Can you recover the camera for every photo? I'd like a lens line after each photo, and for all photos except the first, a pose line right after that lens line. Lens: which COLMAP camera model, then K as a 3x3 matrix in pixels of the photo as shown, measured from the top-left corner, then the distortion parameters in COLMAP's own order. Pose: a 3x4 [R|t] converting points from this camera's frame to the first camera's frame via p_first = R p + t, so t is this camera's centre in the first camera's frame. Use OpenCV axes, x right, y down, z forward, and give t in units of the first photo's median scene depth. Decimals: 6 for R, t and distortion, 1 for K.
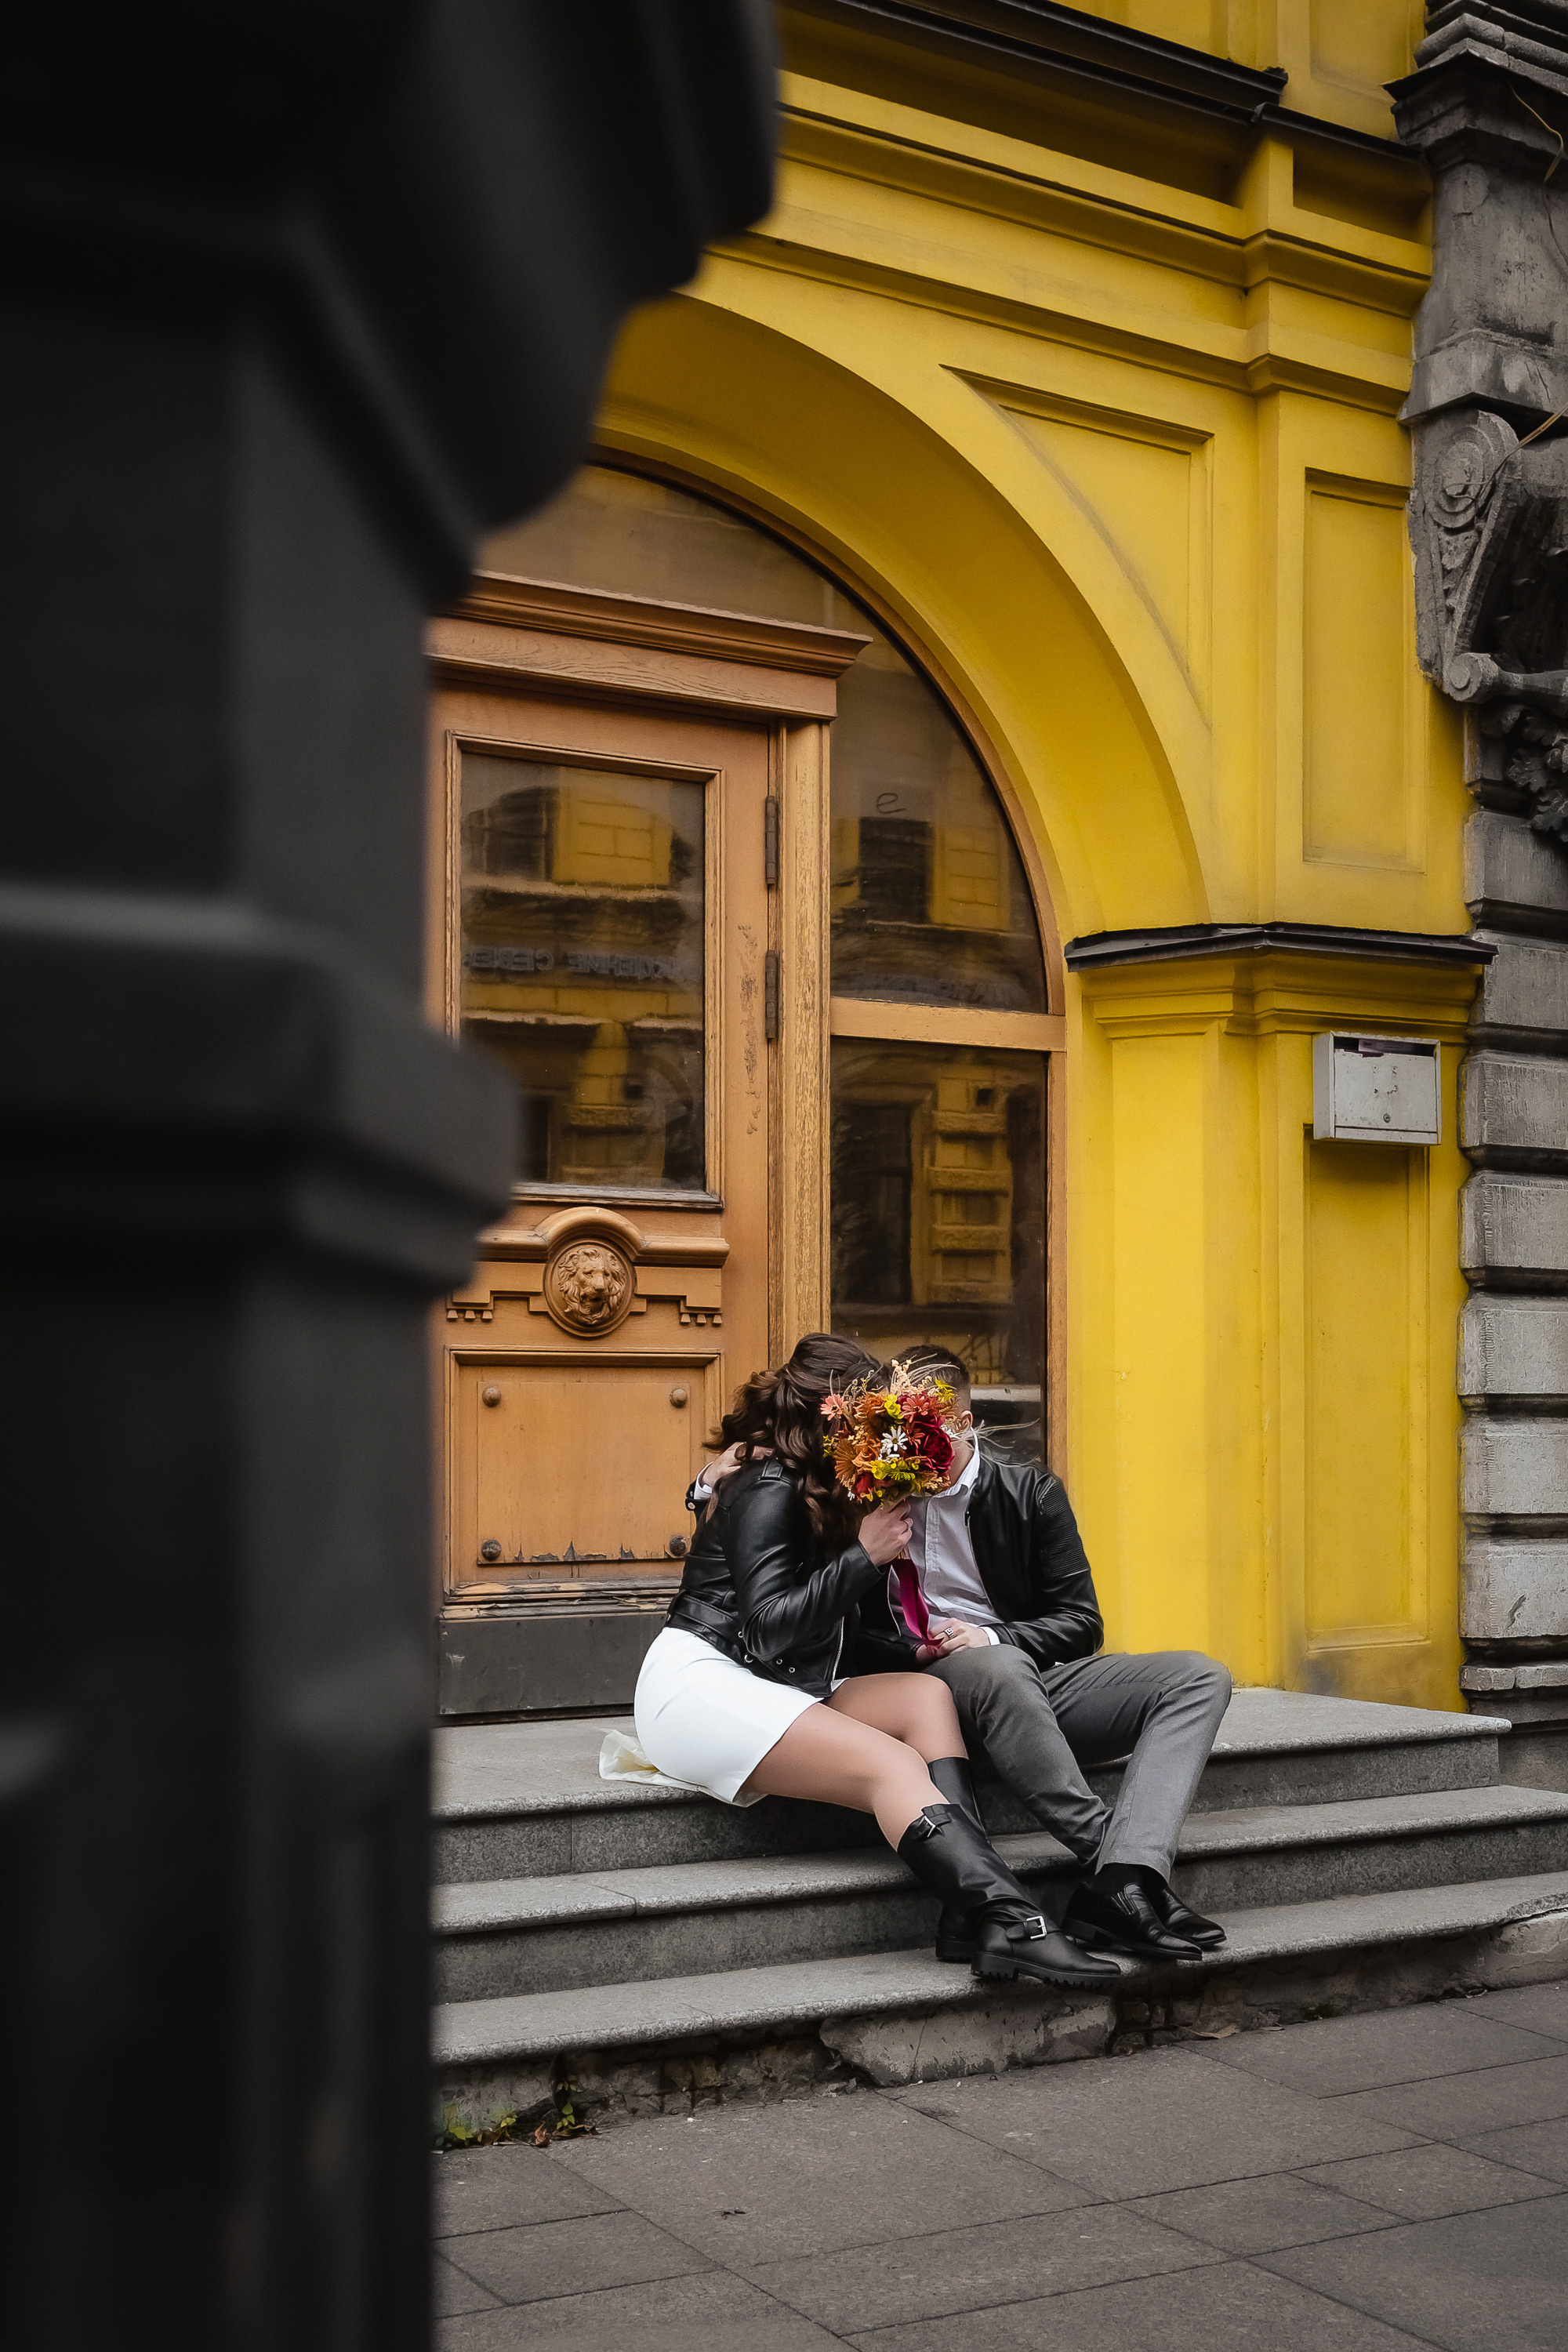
lens RADIAL K [[2837.2, 0, 1017.8], [0, 2837.2, 1186.3], [0, 0, 1]] dist [0.010593, 0.000353]
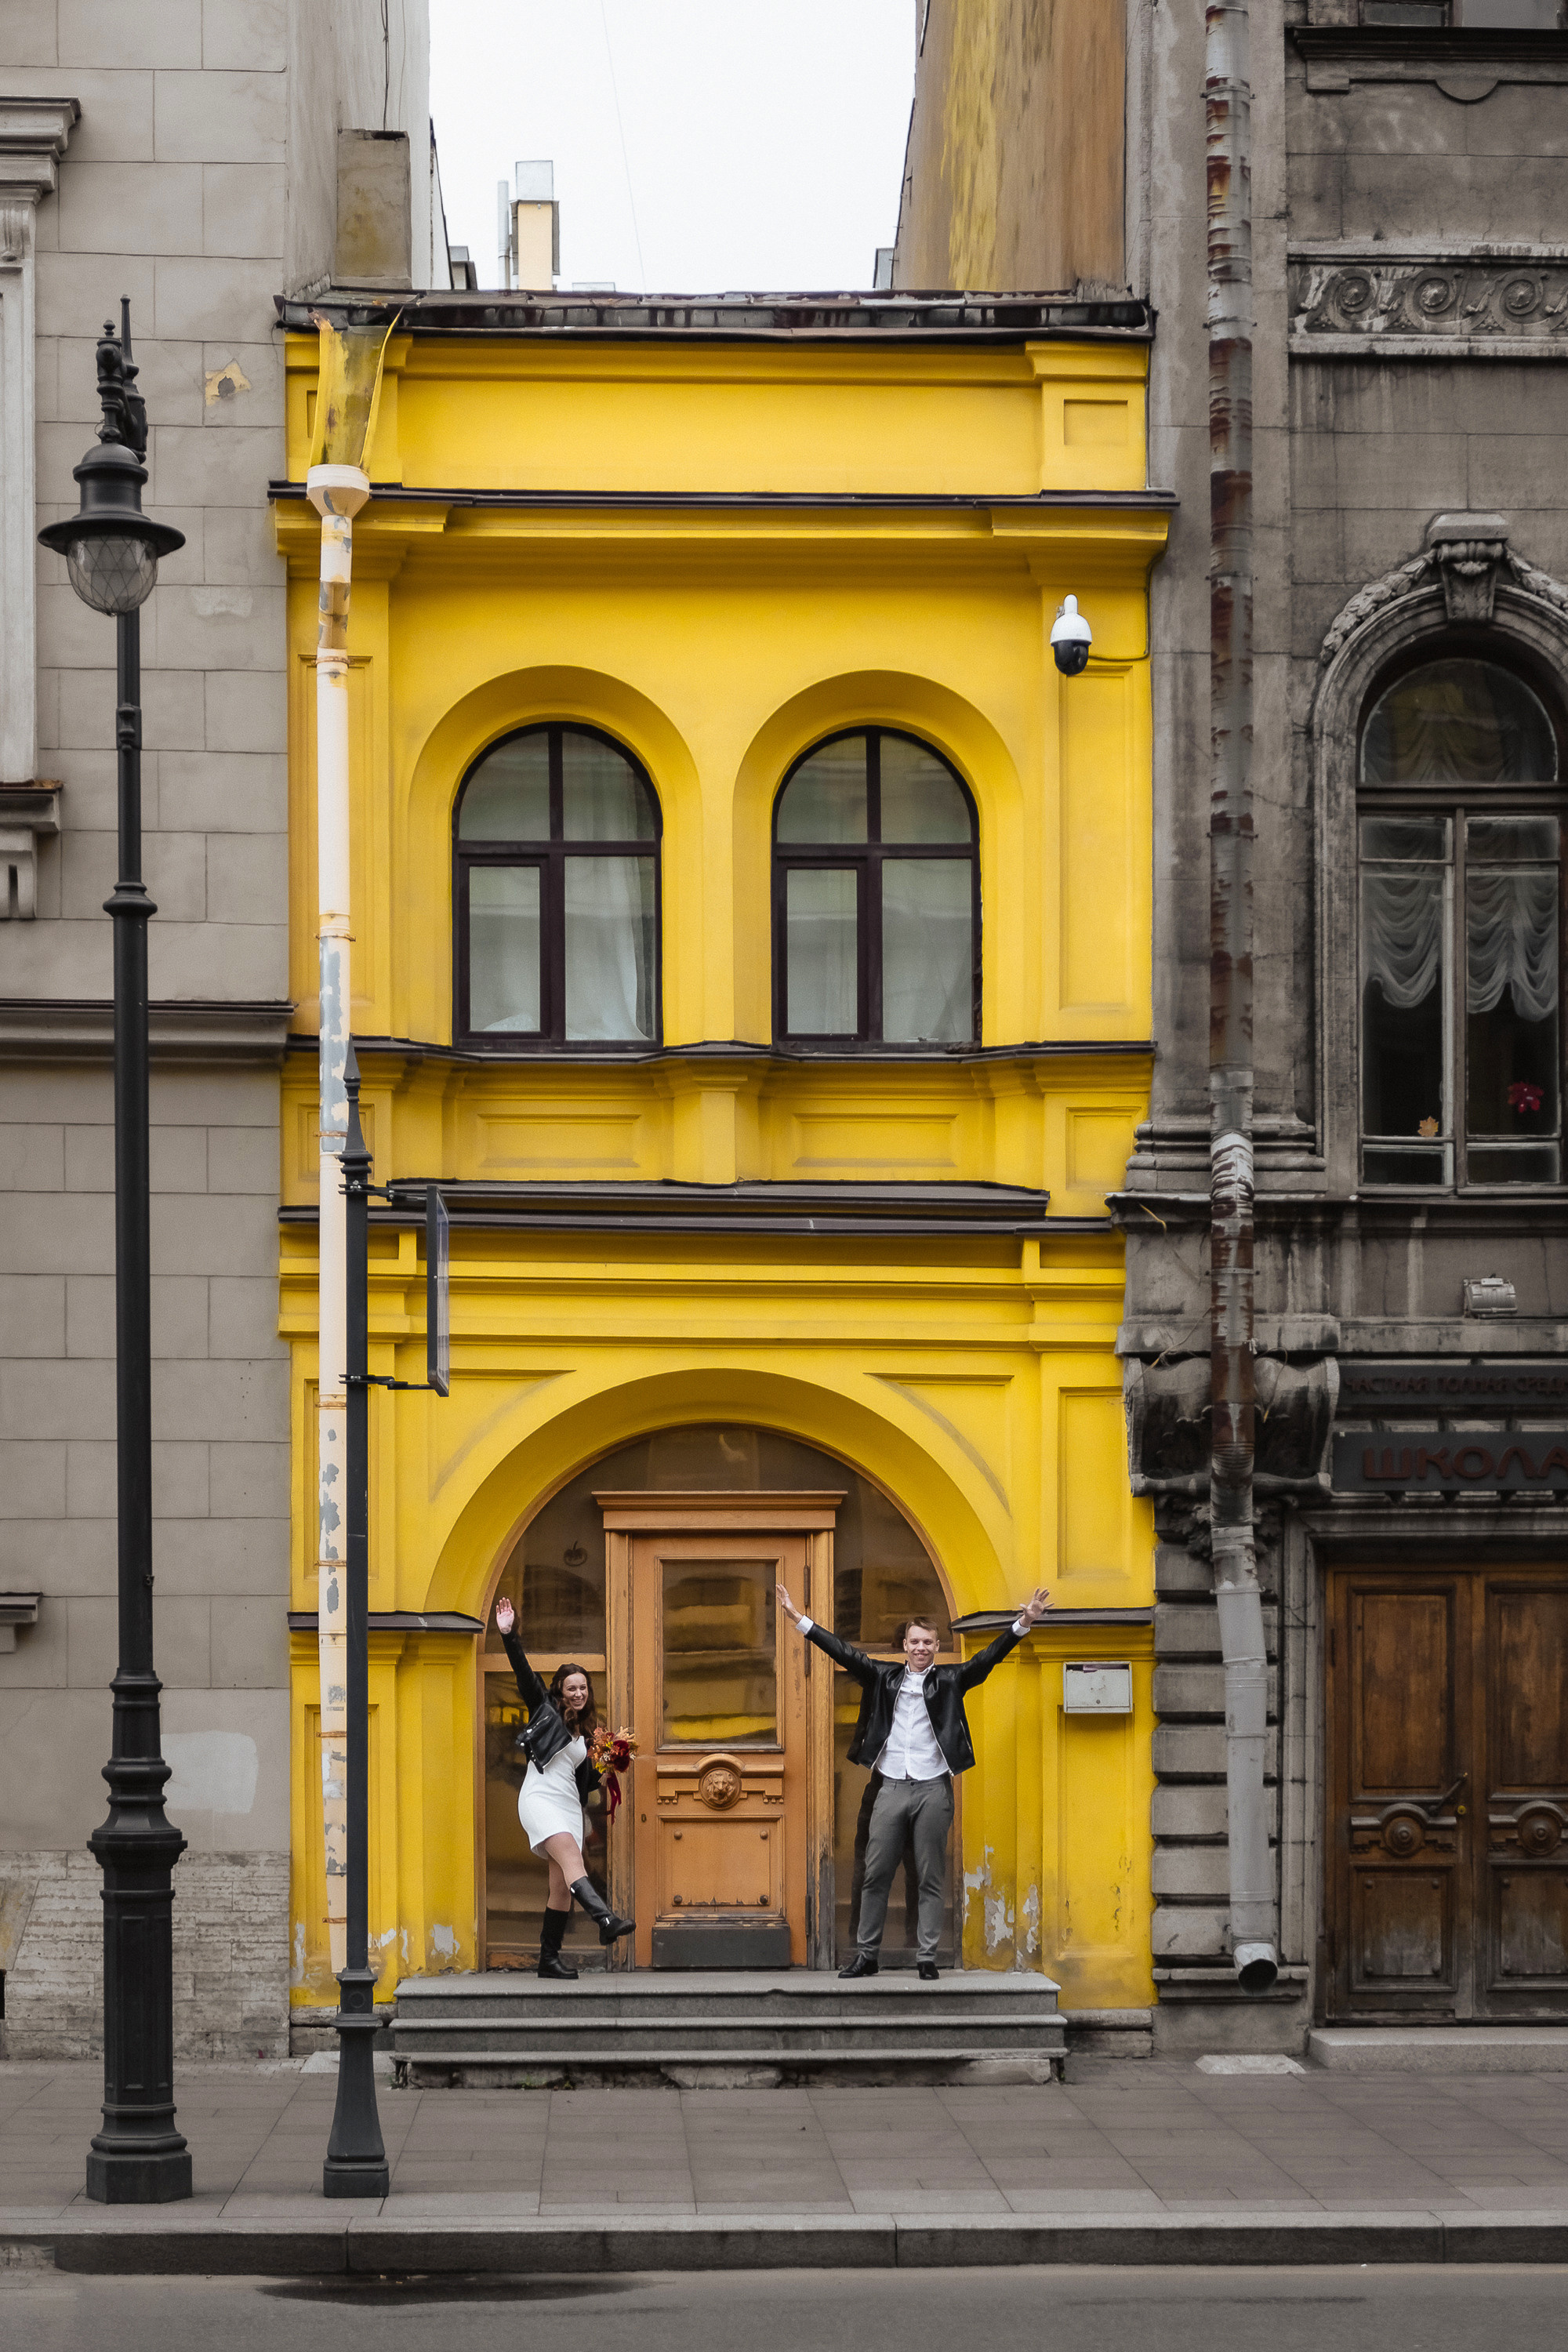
lens RADIAL K [[3969.4, 0, 784.0], [0, 3969.4, 1176.0], [0, 0, 1]] dist [0.039017, 0.082034]
pose [[0.872530, -0.062630, -0.484530, 1.469600], [0.040755, 0.997623, -0.055561, -0.275611], [0.486858, 0.028732, 0.873008, -1.803645]]
